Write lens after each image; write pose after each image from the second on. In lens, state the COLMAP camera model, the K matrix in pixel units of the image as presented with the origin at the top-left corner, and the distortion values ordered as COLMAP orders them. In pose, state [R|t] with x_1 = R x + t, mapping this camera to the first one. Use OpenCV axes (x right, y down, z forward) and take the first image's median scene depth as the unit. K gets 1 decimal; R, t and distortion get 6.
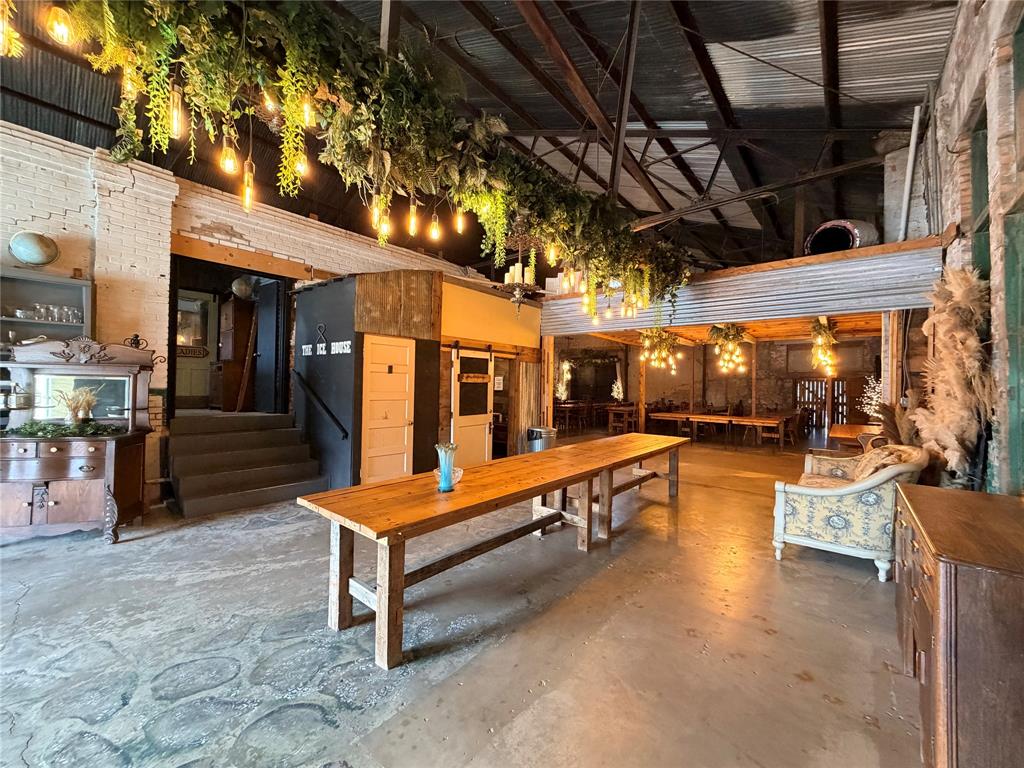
lens RADIAL K [[404.2, 0, 512.0], [0, 404.2, 384.0], [0, 0, 1]] dist [-0.002575, -0.000182]
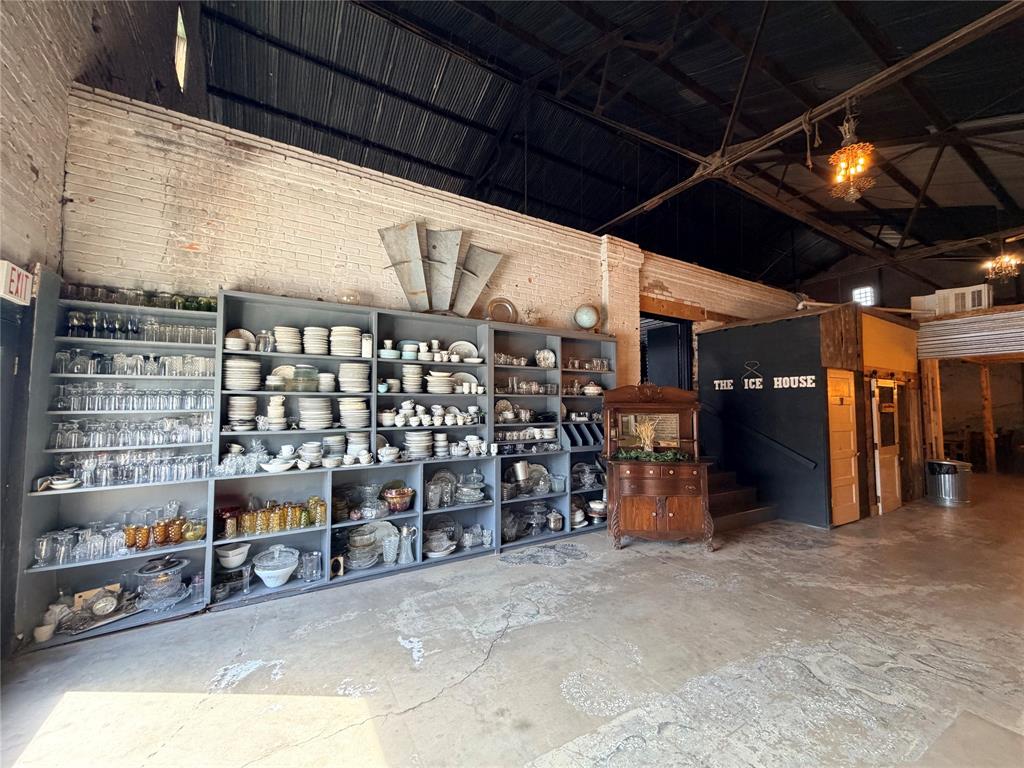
lens RADIAL K [[404.2, 0, 512.0], [0, 404.2, 384.0], [0, 0, 1]] dist [-0.002575, -0.000182]
pose [[0.944944, -0.032153, -0.325648, -0.792848], [0.012509, 0.997983, -0.062238, -0.028135], [0.326992, 0.054738, 0.943440, -0.260090]]
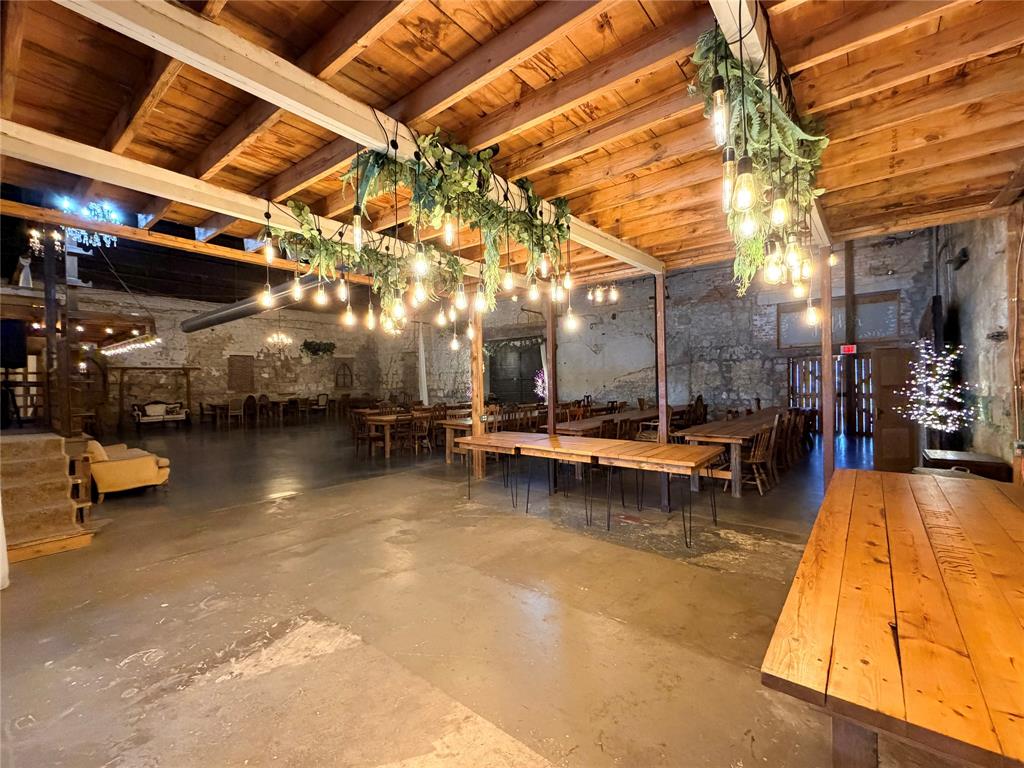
lens RADIAL K [[446.0, 0, 512.0], [0, 446.0, 384.0], [0, 0, 1]] dist [-0.000787, -0.000209]
pose [[0.999291, -0.036400, 0.009662, 0.286392], [0.036286, 0.999272, 0.011740, 0.004605], [-0.010083, -0.011381, 0.999884, 0.343495]]
